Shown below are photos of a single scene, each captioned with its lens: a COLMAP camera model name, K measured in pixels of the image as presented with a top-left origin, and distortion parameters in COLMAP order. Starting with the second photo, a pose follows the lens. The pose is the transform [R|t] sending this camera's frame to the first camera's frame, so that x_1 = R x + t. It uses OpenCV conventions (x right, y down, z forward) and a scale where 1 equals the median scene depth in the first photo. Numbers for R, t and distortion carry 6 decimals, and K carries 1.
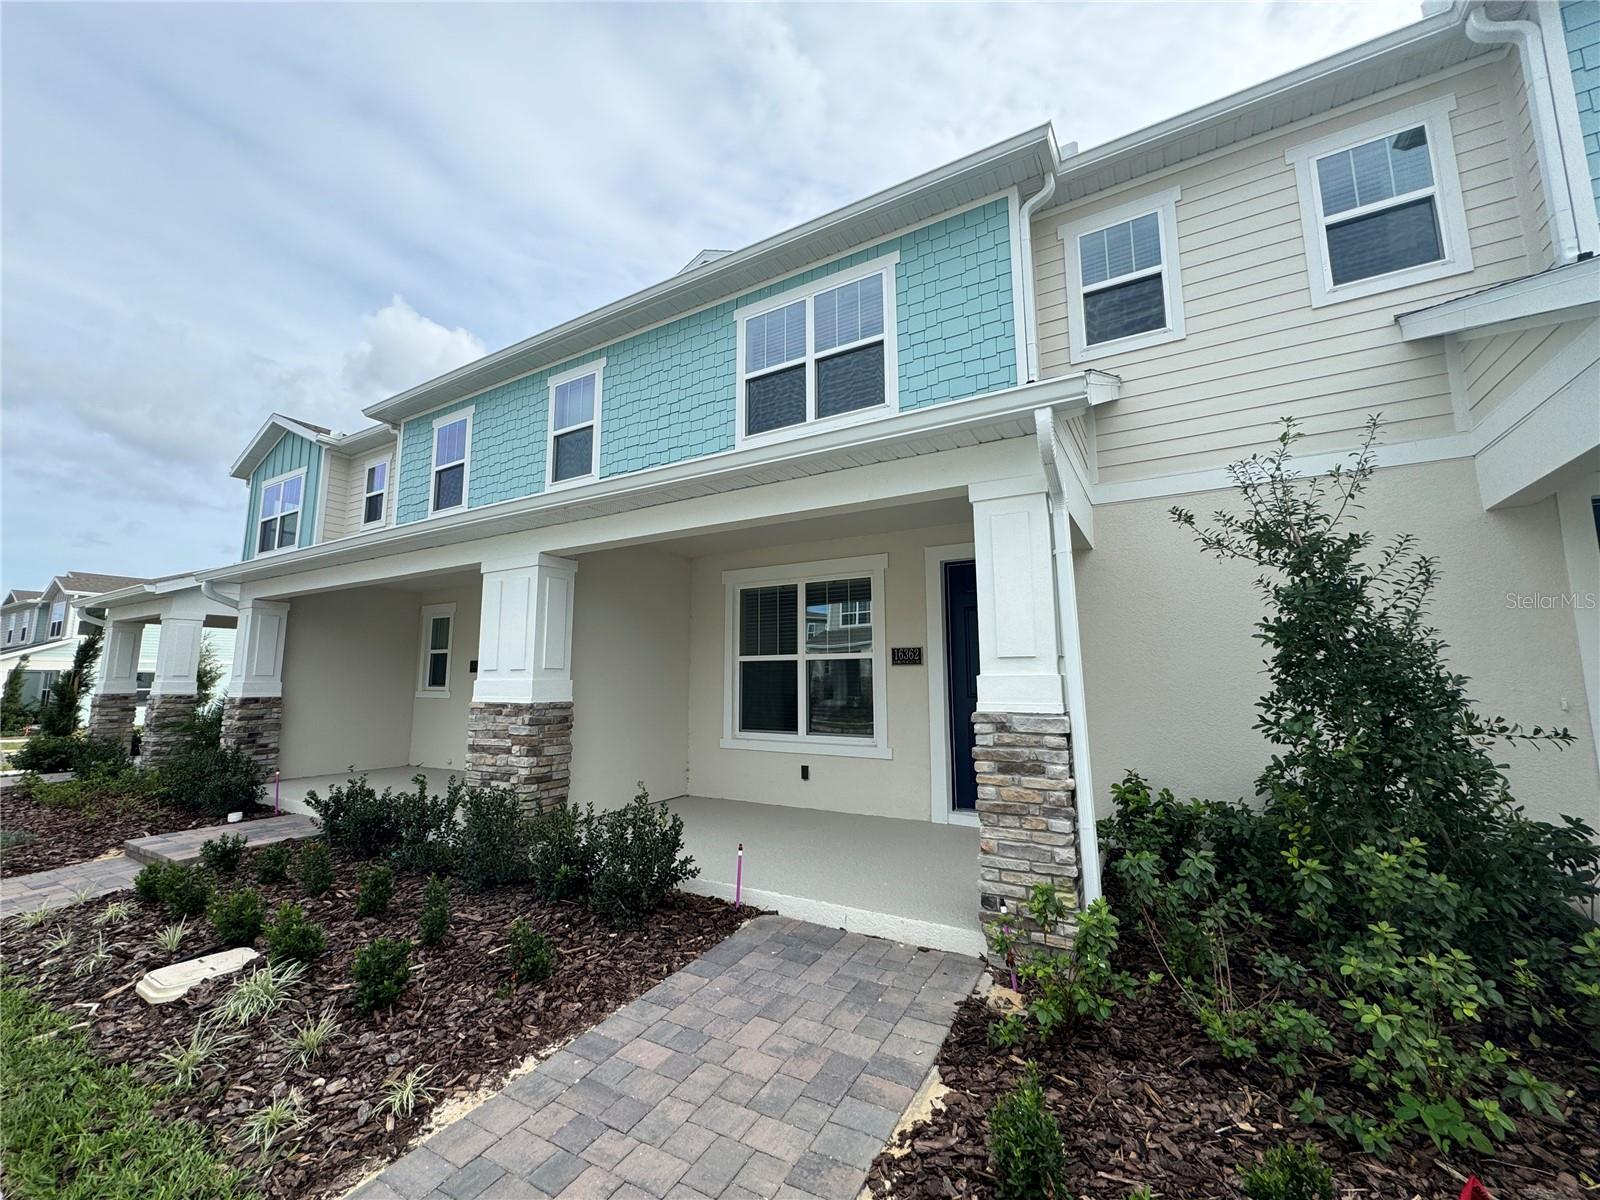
lens RADIAL K [[637.6, 0, 799.1], [0, 637.6, 597.2], [0, 0, 1]] dist [-0.001719, 0.000111]
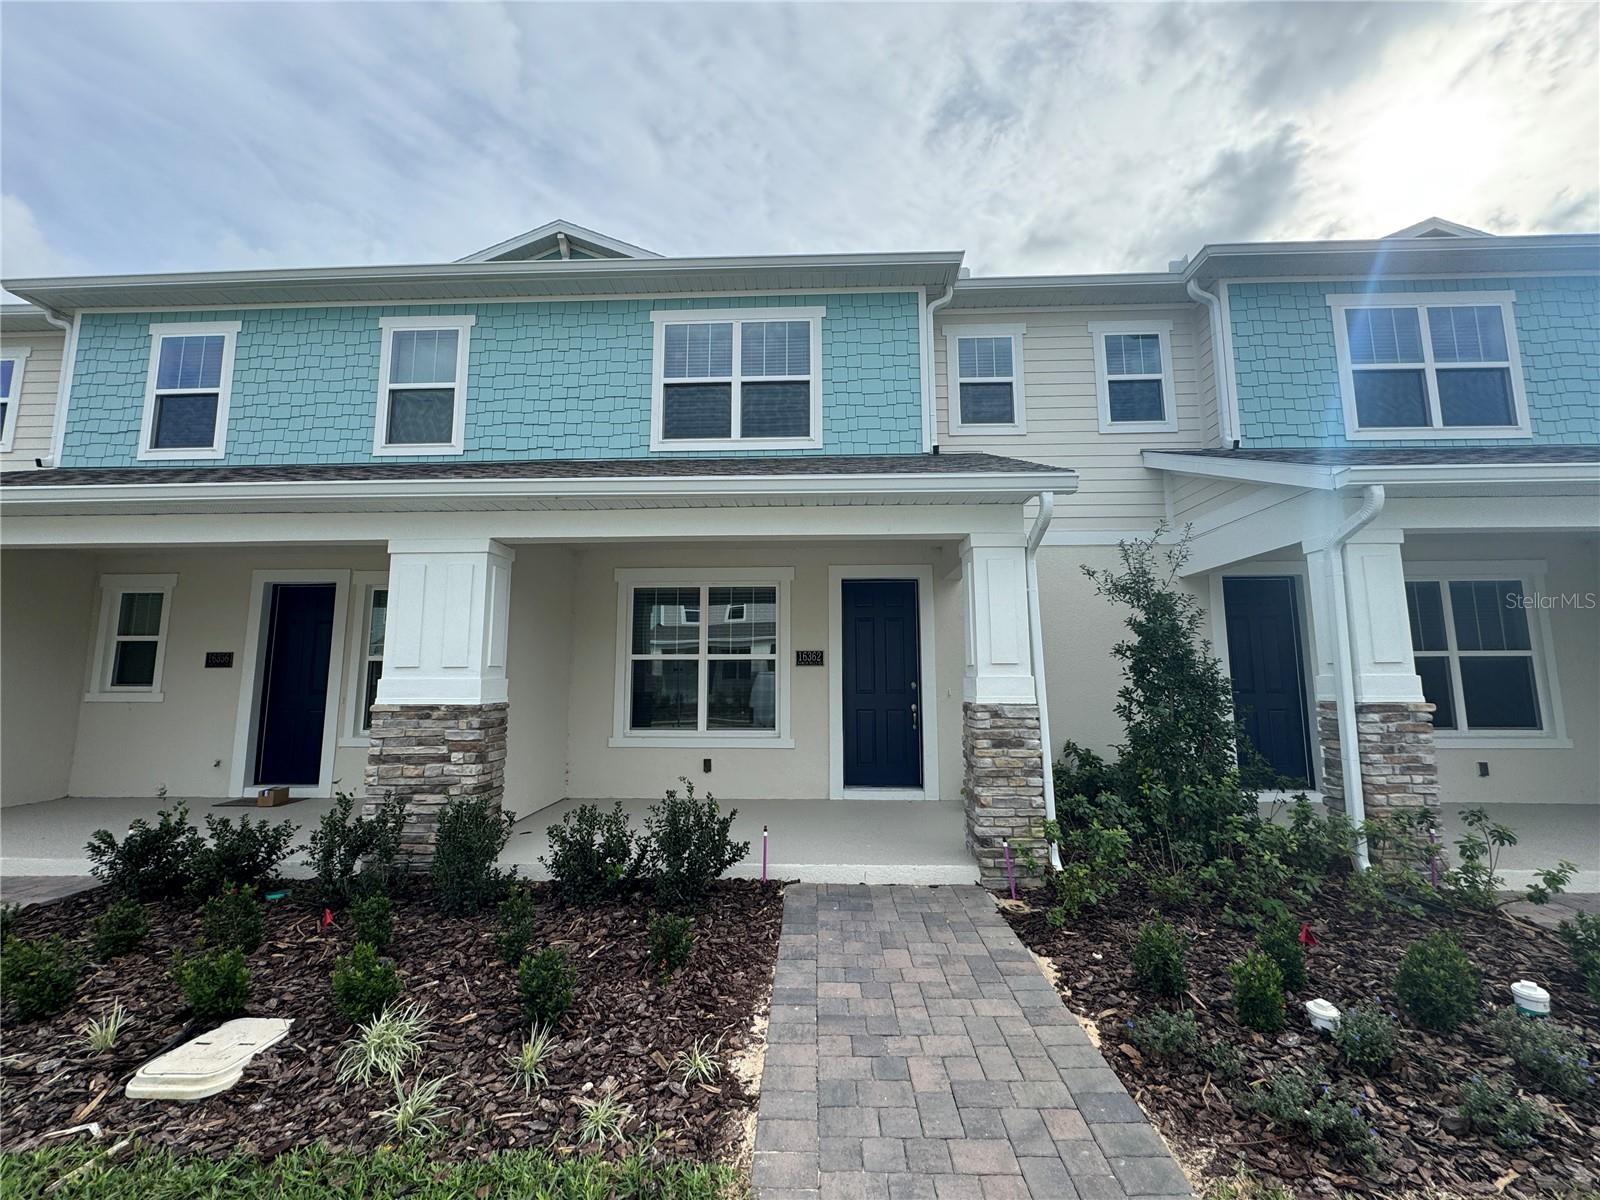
lens RADIAL K [[637.6, 0, 799.1], [0, 637.6, 597.2], [0, 0, 1]] dist [-0.001719, 0.000111]
pose [[0.881743, 0.060632, 0.467818, -0.441574], [-0.062883, 0.997962, -0.010820, -0.004345], [-0.467520, -0.019877, 0.883759, -0.007834]]
